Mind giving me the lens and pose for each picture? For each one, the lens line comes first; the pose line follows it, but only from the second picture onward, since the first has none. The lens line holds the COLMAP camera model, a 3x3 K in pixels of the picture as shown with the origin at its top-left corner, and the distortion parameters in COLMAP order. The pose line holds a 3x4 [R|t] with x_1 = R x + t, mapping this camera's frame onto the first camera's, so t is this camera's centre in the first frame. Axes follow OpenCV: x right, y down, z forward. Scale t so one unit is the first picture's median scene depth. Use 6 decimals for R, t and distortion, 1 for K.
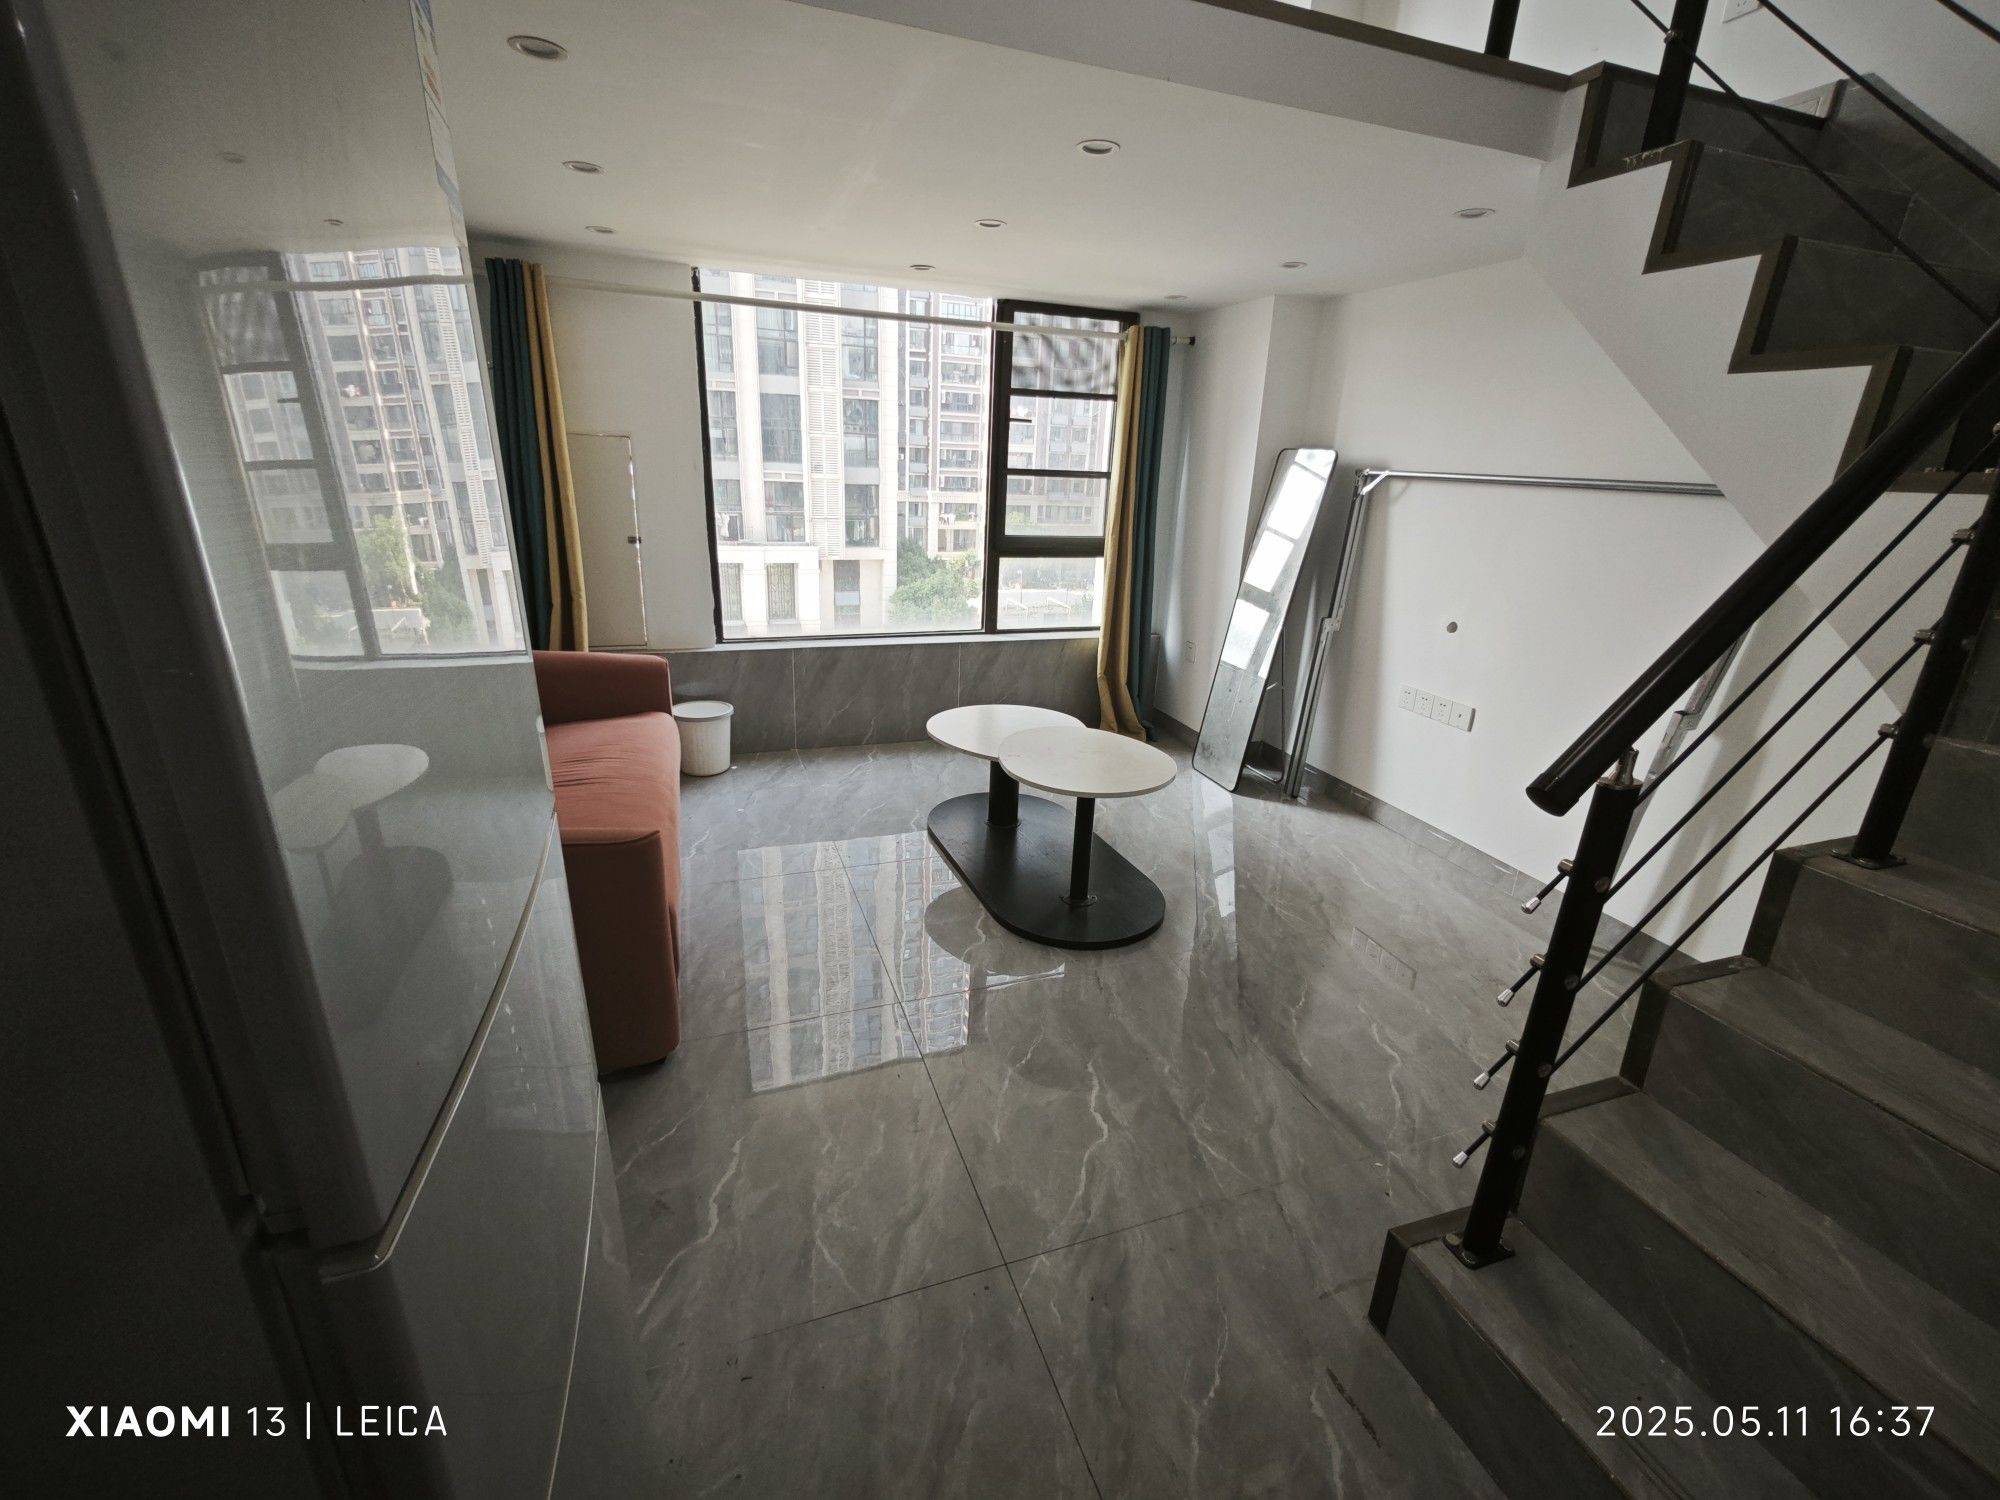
lens RADIAL K [[849.8, 0, 1001.3], [0, 849.8, 741.0], [0, 0, 1]] dist [-0.001497, -0.000469]
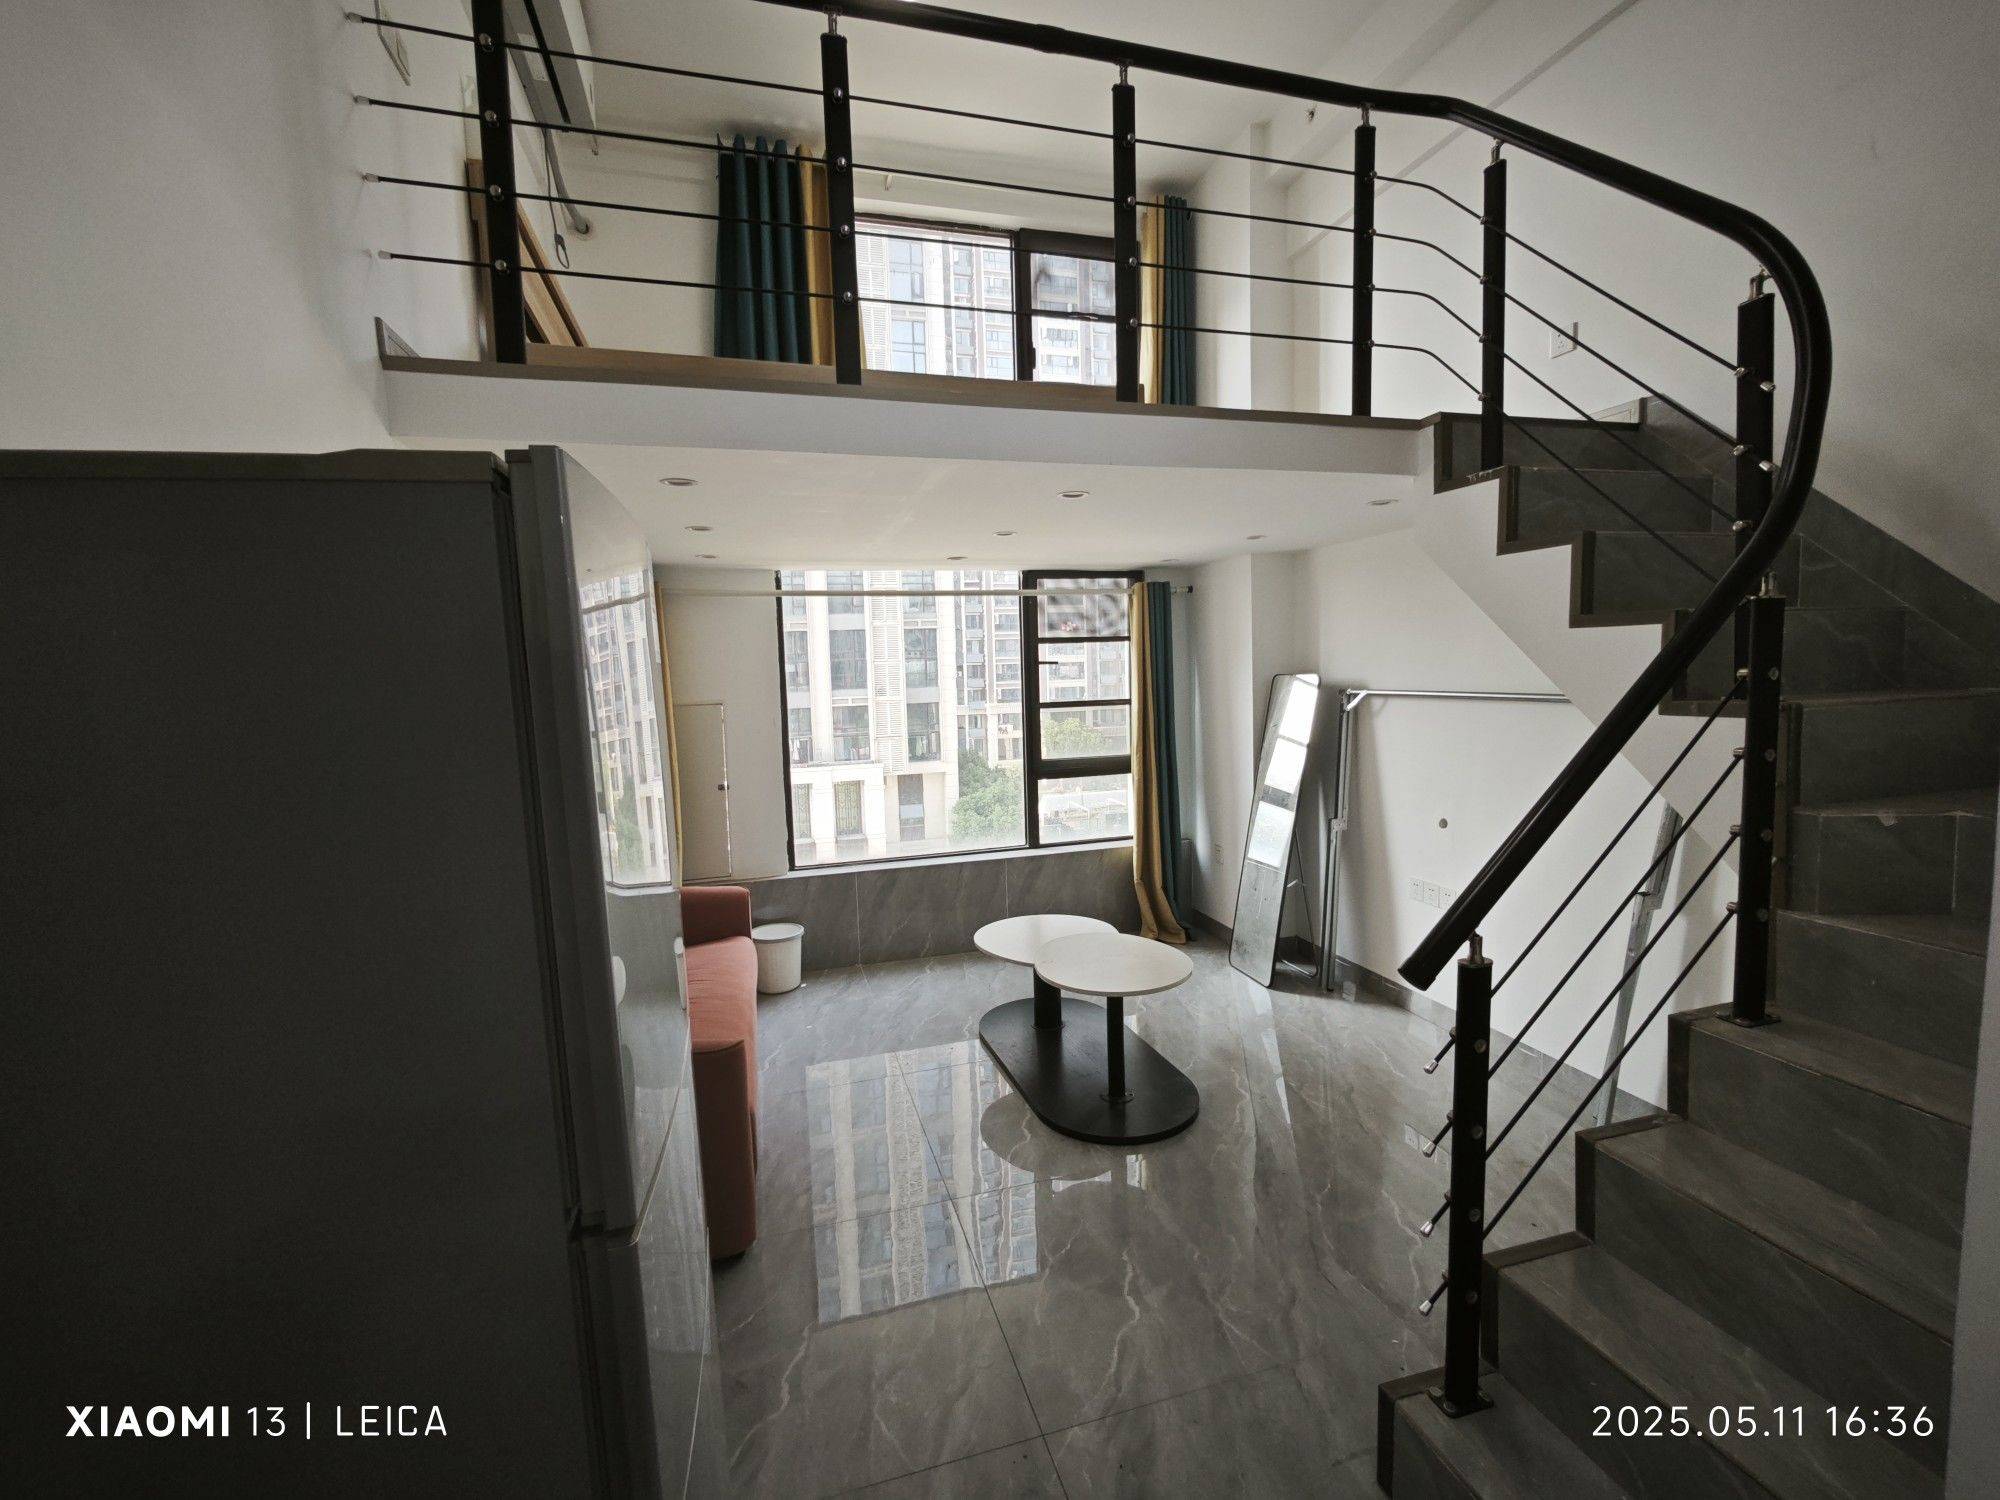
lens RADIAL K [[849.8, 0, 1001.3], [0, 849.8, 741.0], [0, 0, 1]] dist [-0.001497, -0.000469]
pose [[0.995639, -0.063862, -0.068000, 0.035049], [0.045960, 0.970138, -0.238161, -0.000897], [0.081179, 0.233998, 0.968842, -0.120699]]
